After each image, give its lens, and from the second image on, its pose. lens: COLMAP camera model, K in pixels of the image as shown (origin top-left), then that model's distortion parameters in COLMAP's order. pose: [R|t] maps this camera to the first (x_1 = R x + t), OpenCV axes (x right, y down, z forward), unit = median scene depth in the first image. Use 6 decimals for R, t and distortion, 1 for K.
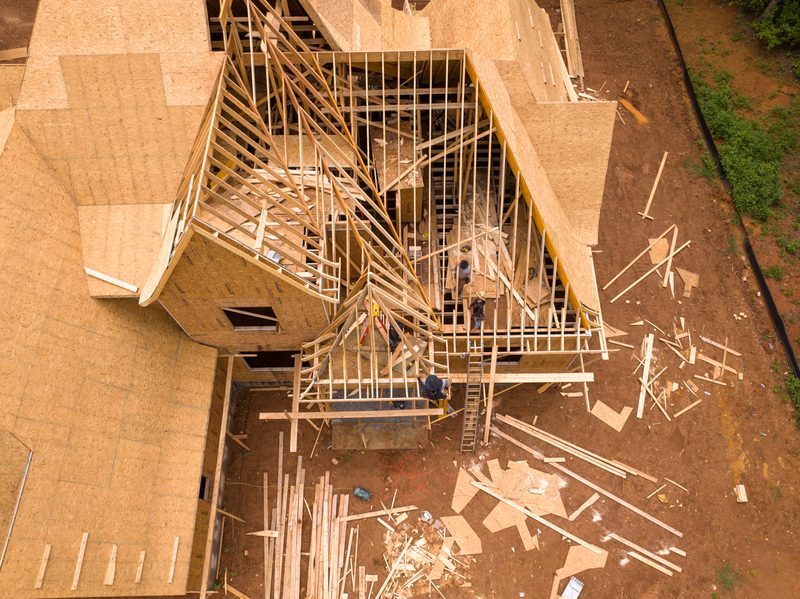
lens RADIAL K [[564.2, 0, 400.0], [0, 564.2, 299.5], [0, 0, 1]] dist [-0.053088, 0.028162]
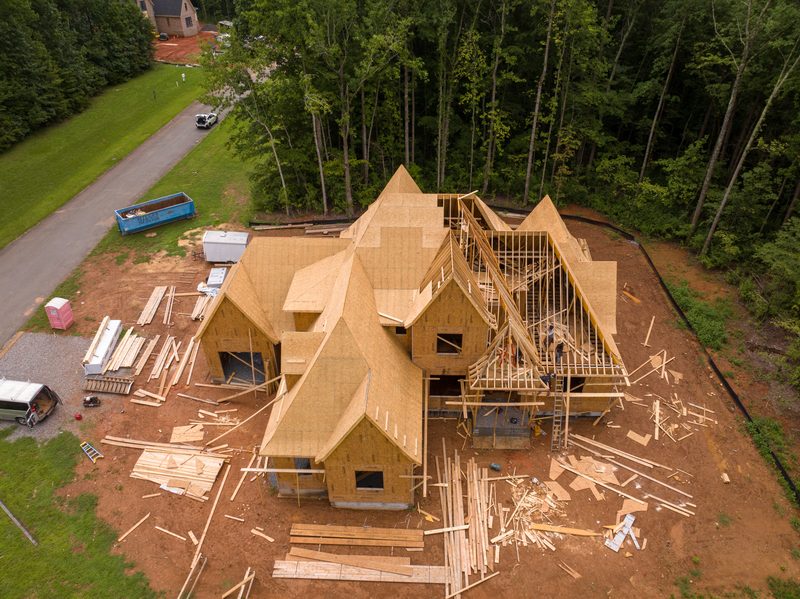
lens RADIAL K [[564.2, 0, 400.0], [0, 564.2, 299.5], [0, 0, 1]] dist [-0.053088, 0.028162]
pose [[0.998742, 0.027086, -0.042207, -0.298217], [-0.043500, 0.886692, -0.460309, 0.690753], [0.024956, 0.461566, 0.886755, -0.738402]]
